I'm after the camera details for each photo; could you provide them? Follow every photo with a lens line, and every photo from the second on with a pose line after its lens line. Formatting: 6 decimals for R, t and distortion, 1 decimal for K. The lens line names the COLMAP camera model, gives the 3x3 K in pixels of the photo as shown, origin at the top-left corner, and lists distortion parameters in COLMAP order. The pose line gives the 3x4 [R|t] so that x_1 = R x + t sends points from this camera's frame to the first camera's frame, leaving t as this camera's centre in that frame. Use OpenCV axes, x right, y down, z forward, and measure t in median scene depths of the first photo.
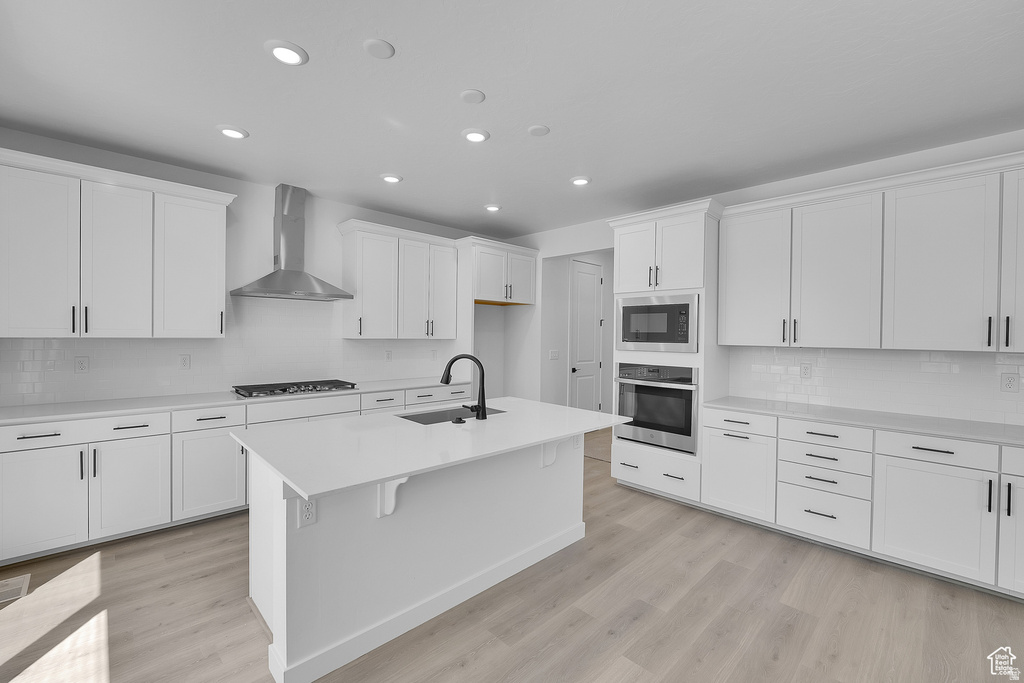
lens RADIAL K [[429.8, 0, 515.4], [0, 429.8, 340.0], [0, 0, 1]] dist [-0.006572, -0.002188]
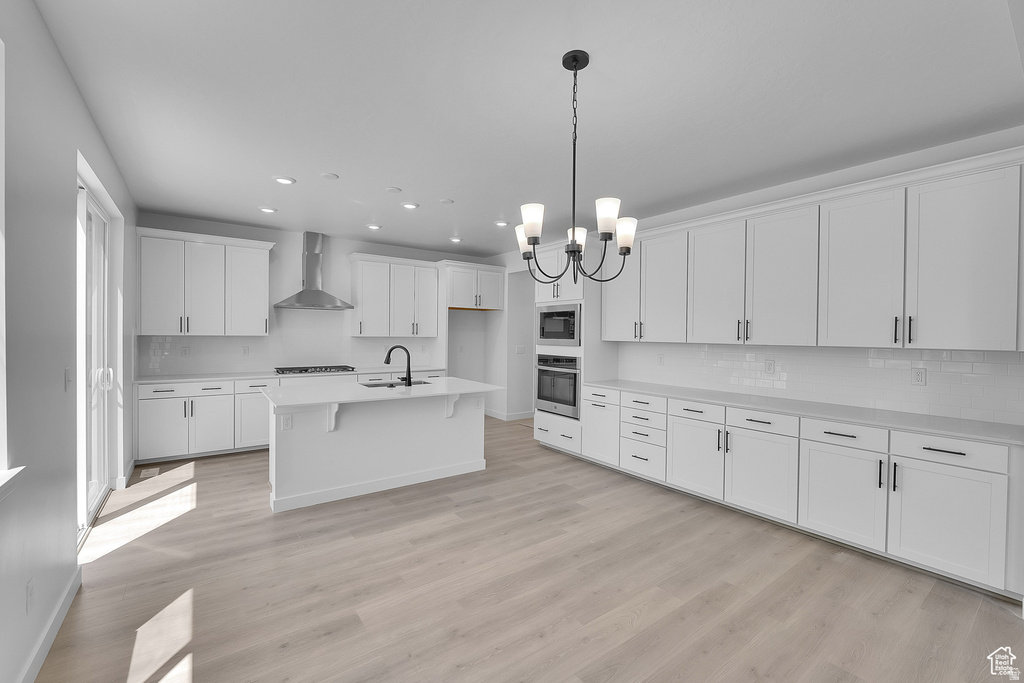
lens RADIAL K [[429.8, 0, 509.3], [0, 429.8, 339.3], [0, 0, 1]] dist [-0.006572, -0.002188]
pose [[0.989594, 0.000394, -0.143891, 0.388612], [-0.000810, 0.999996, -0.002827, 0.011272], [0.143889, 0.002914, 0.989590, -0.387039]]
